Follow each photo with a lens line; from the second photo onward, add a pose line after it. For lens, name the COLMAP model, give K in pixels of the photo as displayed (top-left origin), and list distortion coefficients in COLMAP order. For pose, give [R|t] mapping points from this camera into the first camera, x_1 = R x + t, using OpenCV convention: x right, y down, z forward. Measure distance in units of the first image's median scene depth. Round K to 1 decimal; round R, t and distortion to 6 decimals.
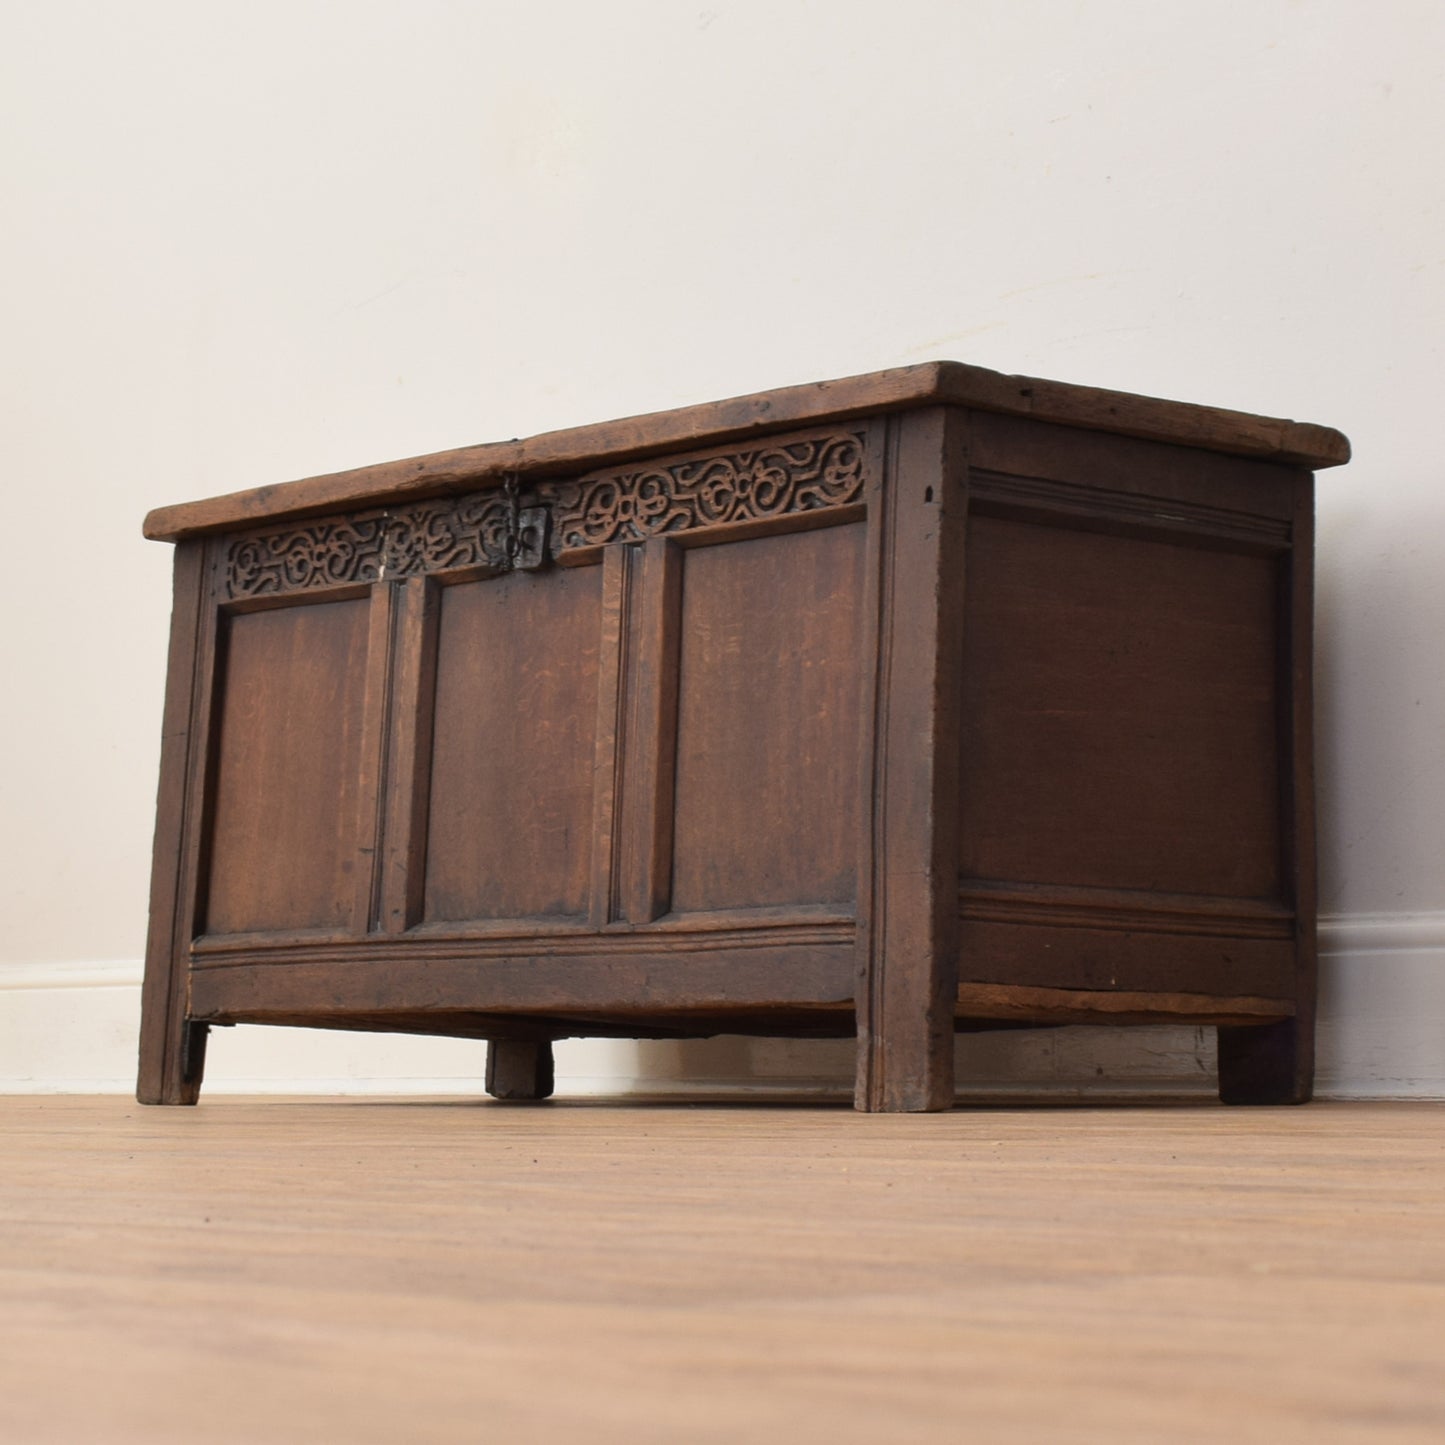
lens RADIAL K [[4007.6, 0, 782.1], [0, 4007.6, 763.2], [0, 0, 1]] dist [-0.018134, -0.112155]
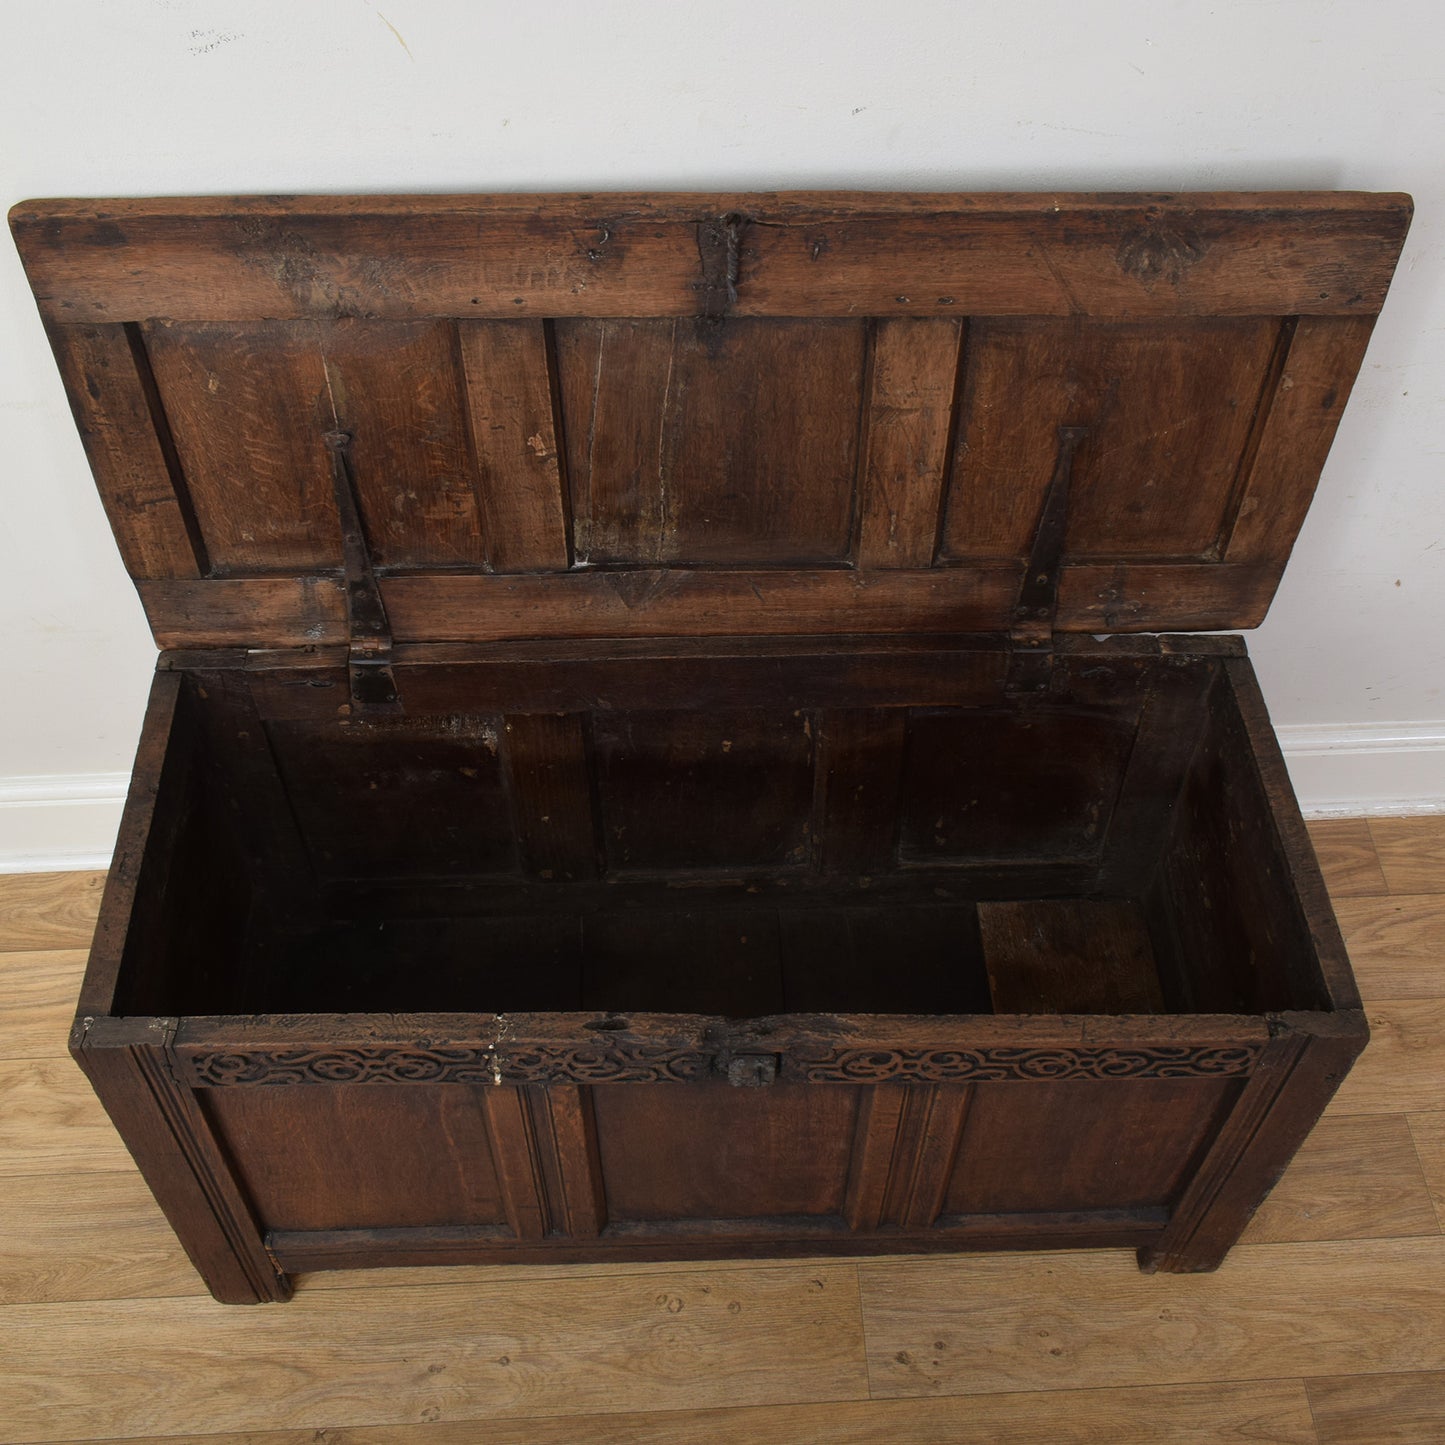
lens RADIAL K [[1677.0, 0, 722.5], [0, 1677.0, 722.5], [0, 0, 1]] dist [-0.006280, 0.010726]
pose [[0.645430, -0.610740, 0.458713, -0.212894], [-0.072007, 0.549225, 0.832566, -0.465466], [-0.760418, -0.570394, 0.310509, 0.958970]]
